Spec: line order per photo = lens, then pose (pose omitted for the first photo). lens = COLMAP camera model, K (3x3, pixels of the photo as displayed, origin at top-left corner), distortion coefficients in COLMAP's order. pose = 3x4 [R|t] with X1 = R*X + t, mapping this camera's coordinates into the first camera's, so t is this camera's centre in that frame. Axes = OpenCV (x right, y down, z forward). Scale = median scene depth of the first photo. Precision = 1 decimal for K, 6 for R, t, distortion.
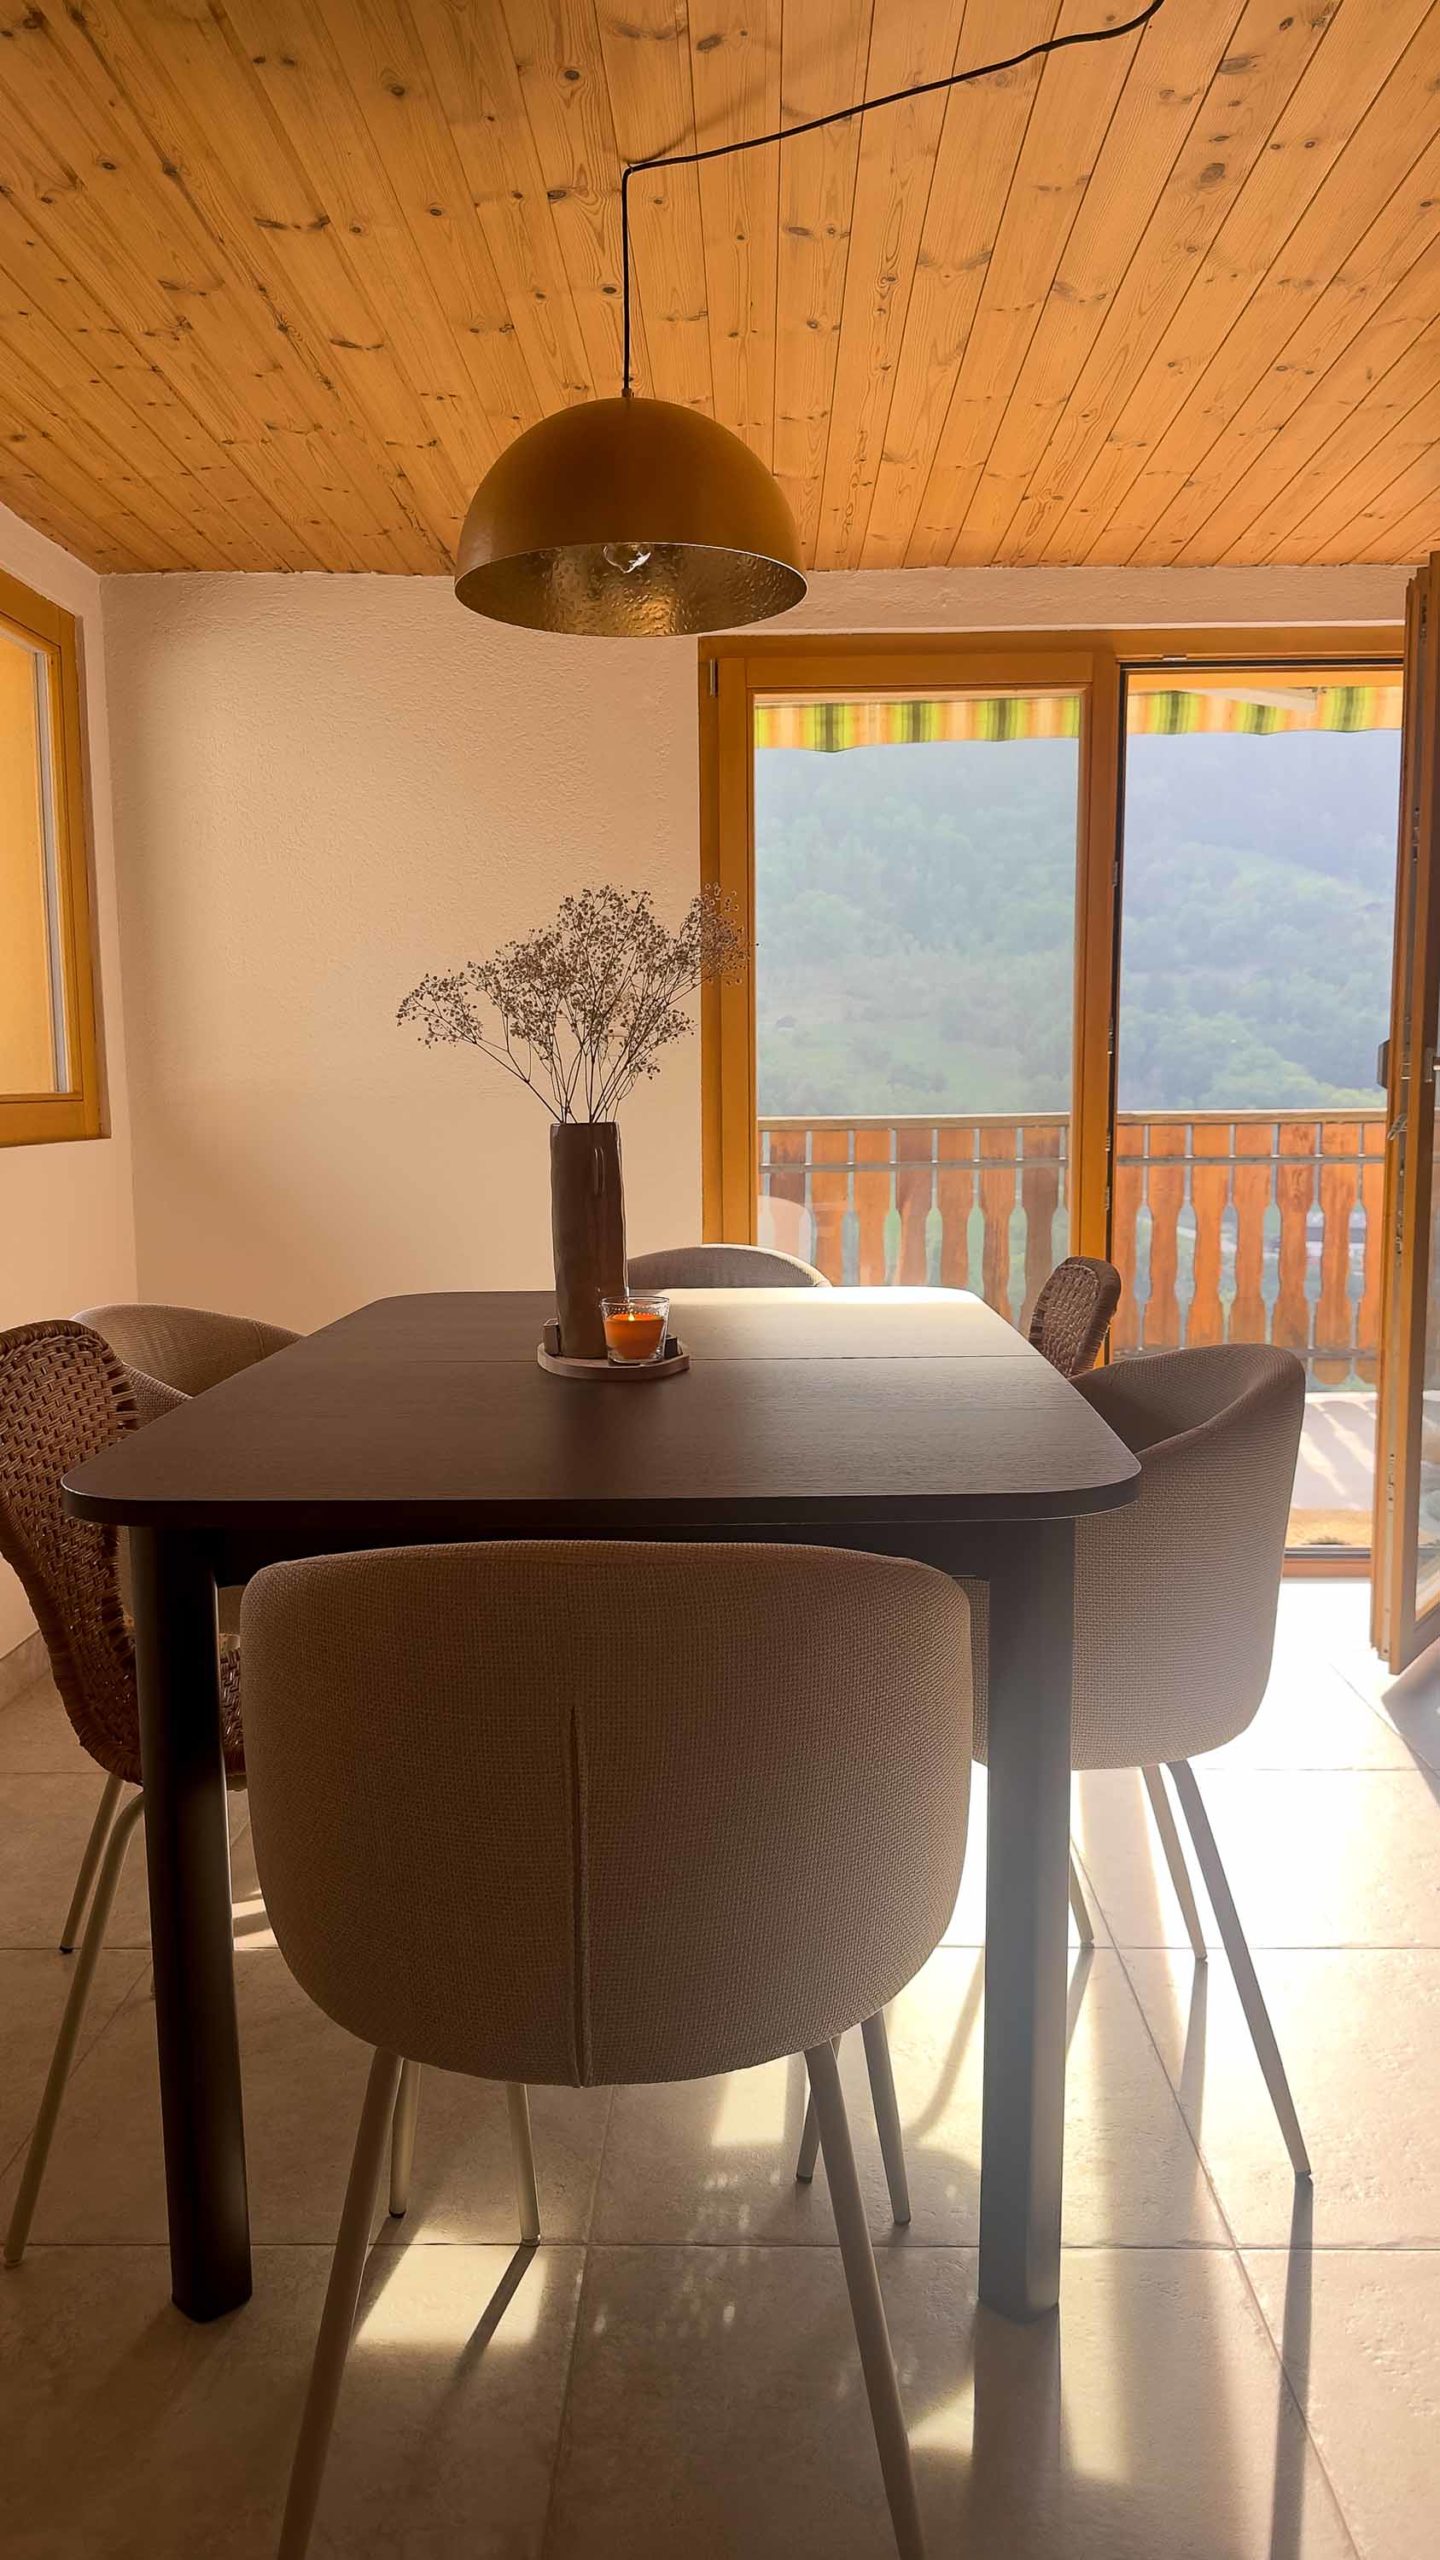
lens RADIAL K [[1963.9, 0, 721.1], [0, 1963.9, 1355.0], [0, 0, 1]] dist [-0.027459, -0.002985]
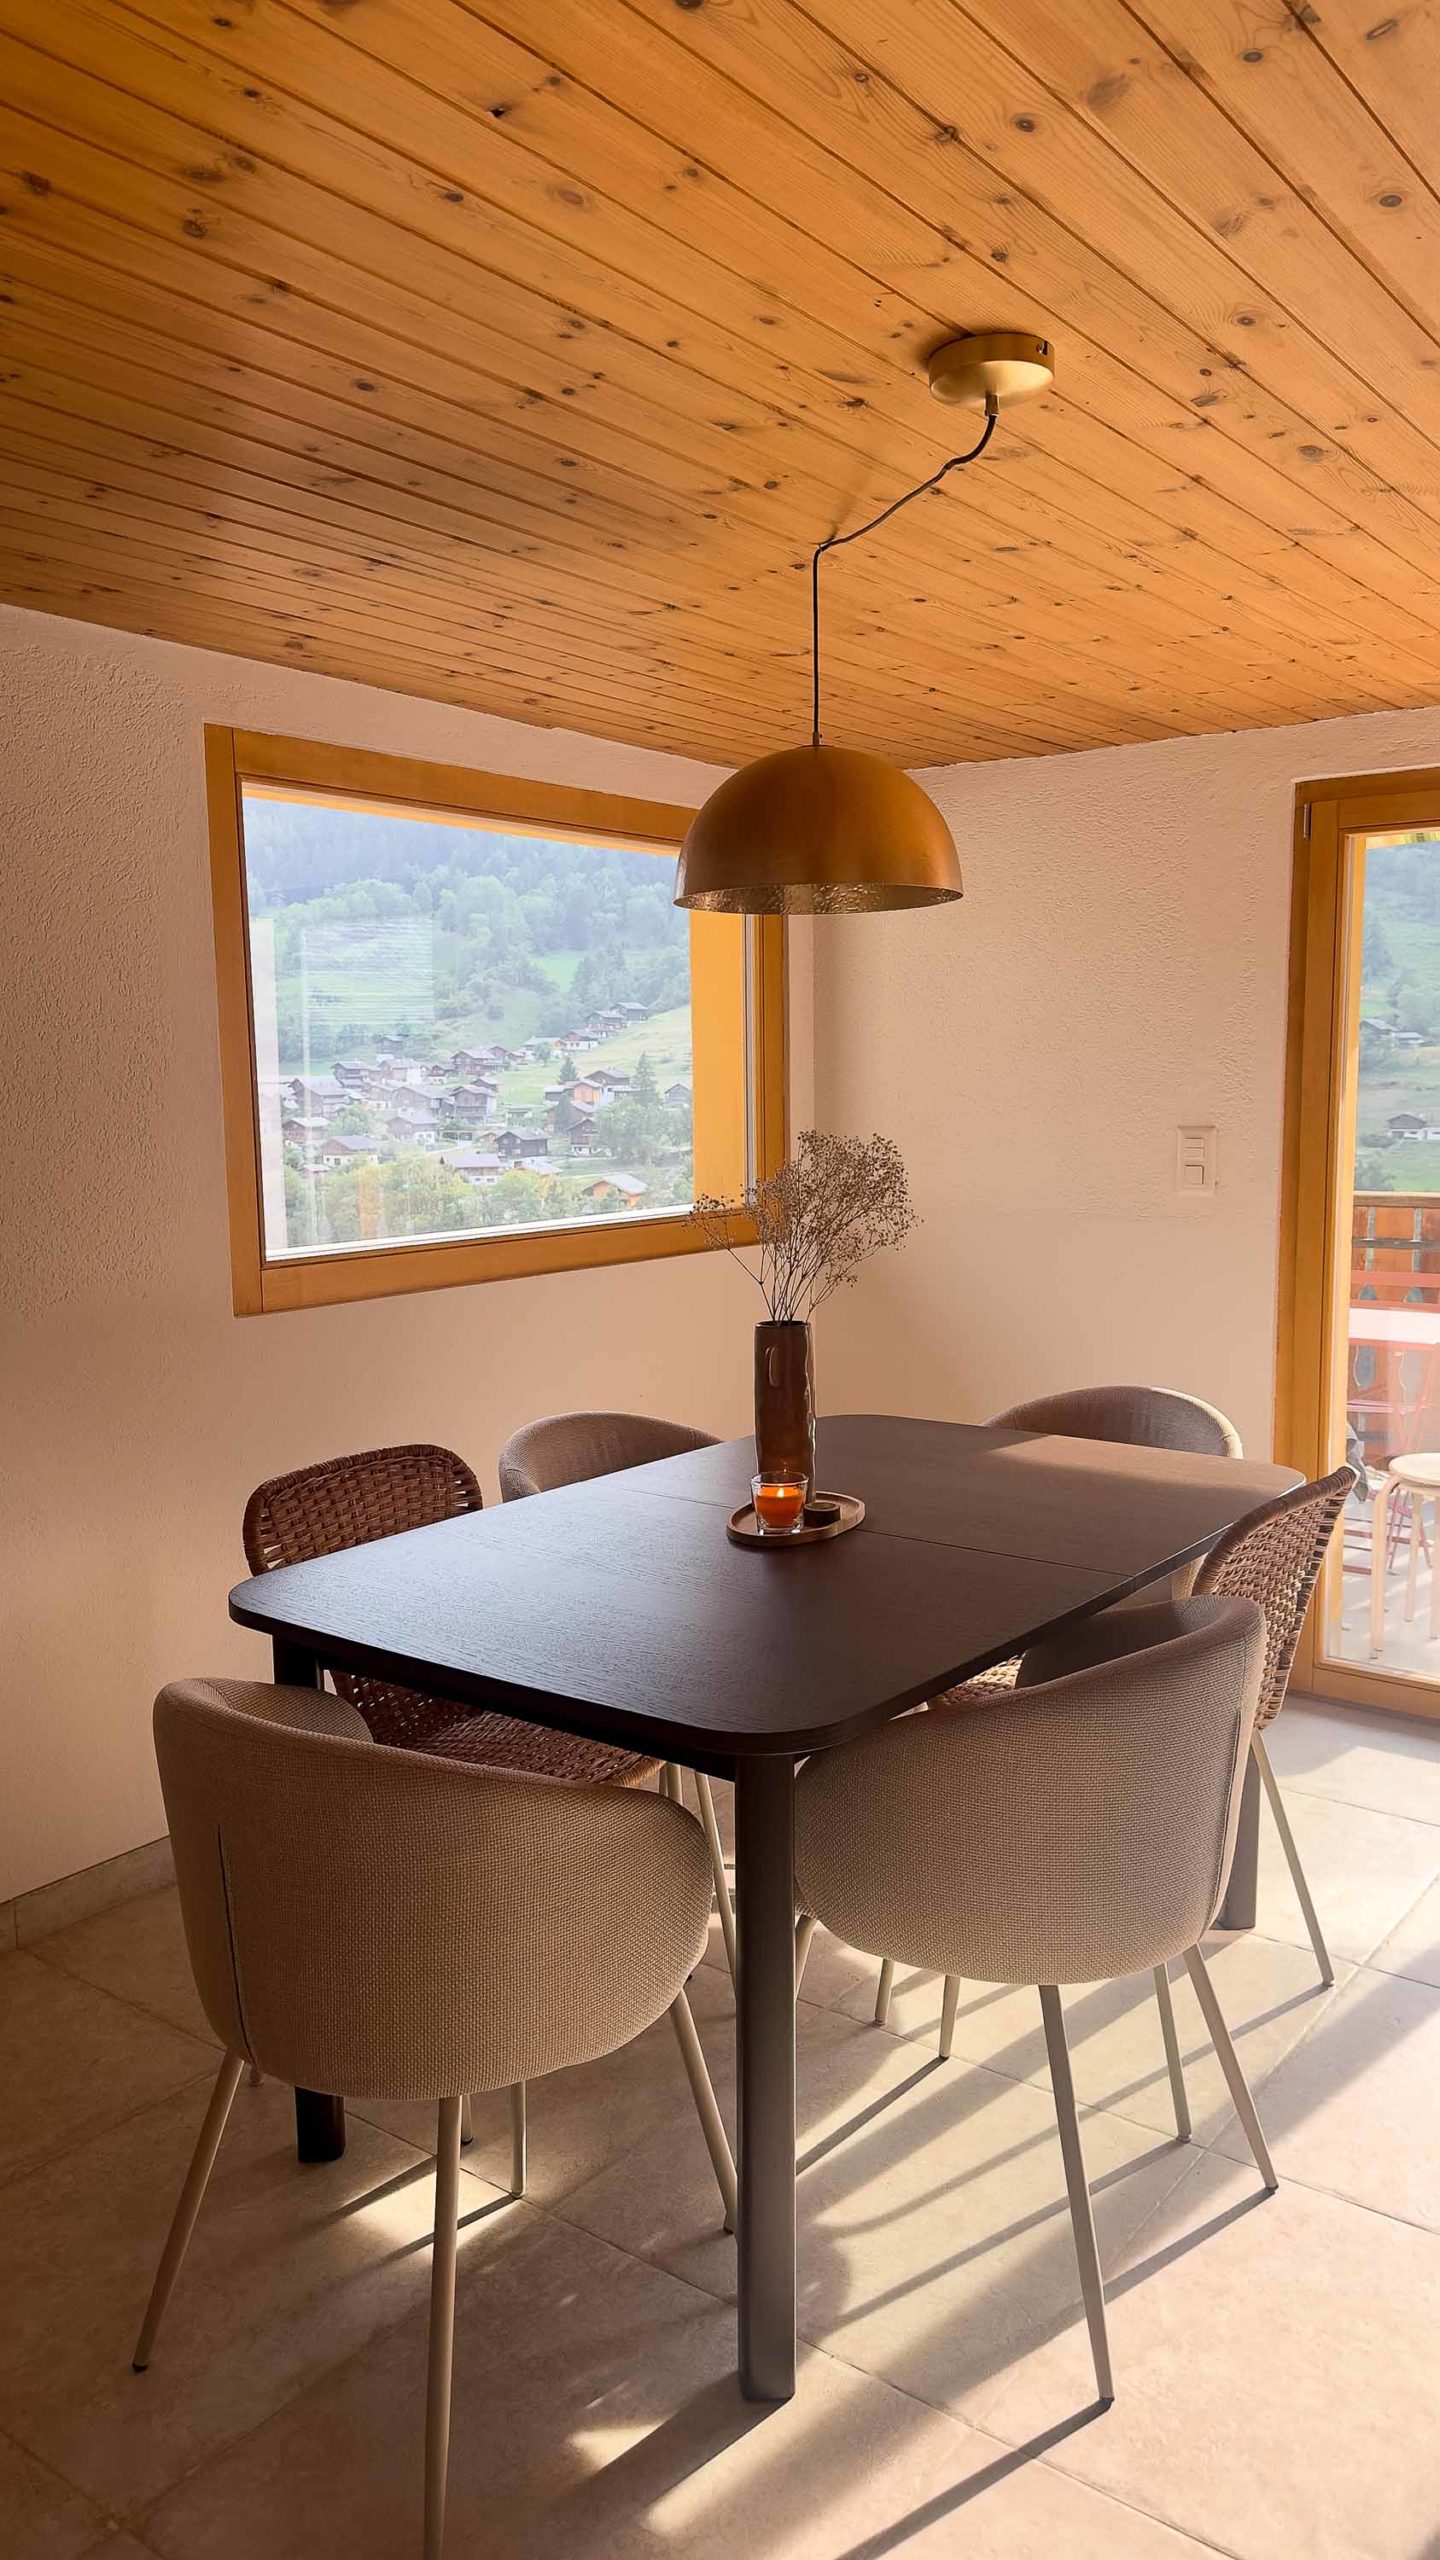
lens RADIAL K [[1765.2, 0, 720.0], [0, 1765.2, 1280.0], [0, 0, 1]] dist [-0.001433, -0.133494]
pose [[0.804705, 0.065427, -0.590058, 0.637474], [-0.065949, 0.997609, 0.020677, -0.192553], [0.590000, 0.022275, 0.807096, 0.095632]]
